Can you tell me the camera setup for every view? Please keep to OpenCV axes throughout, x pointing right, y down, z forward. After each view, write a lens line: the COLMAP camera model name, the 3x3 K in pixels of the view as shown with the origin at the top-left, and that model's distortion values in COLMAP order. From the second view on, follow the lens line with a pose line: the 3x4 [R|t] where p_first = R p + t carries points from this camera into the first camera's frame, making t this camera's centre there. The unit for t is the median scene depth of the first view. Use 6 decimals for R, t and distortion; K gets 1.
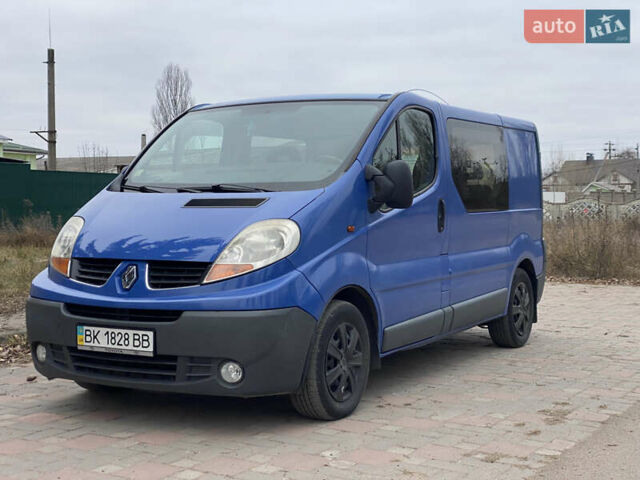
lens RADIAL K [[1004.8, 0, 320.0], [0, 1004.8, 240.0], [0, 0, 1]] dist [0.136001, -0.117461]
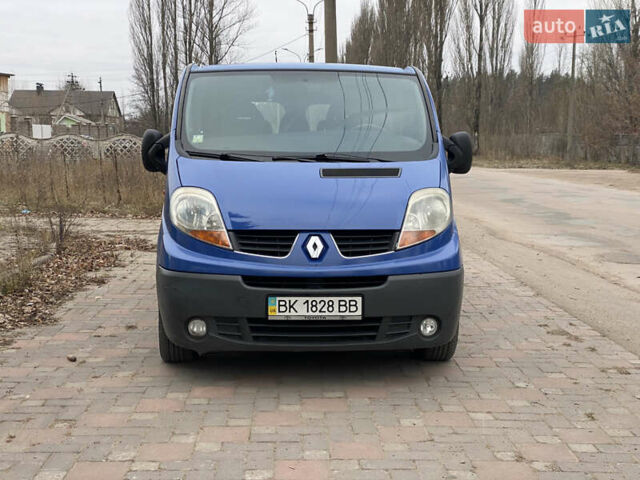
lens RADIAL K [[1004.8, 0, 320.0], [0, 1004.8, 240.0], [0, 0, 1]] dist [0.136001, -0.117461]
pose [[0.836668, -0.054396, 0.545003, -0.764262], [0.015539, 0.997013, 0.075657, -0.050125], [-0.547490, -0.054831, 0.835014, 0.129233]]
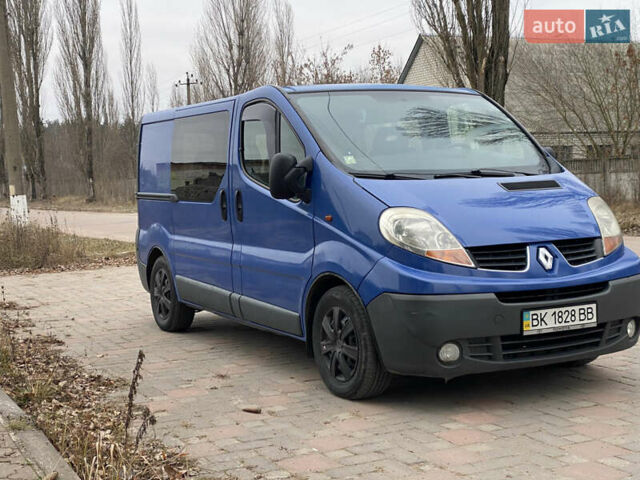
lens RADIAL K [[1004.8, 0, 320.0], [0, 1004.8, 240.0], [0, 0, 1]] dist [0.136001, -0.117461]
pose [[0.515345, -0.074039, 0.853778, -1.214495], [0.066709, 0.996704, 0.046168, -0.046305], [-0.854383, 0.033162, 0.518585, 0.668519]]
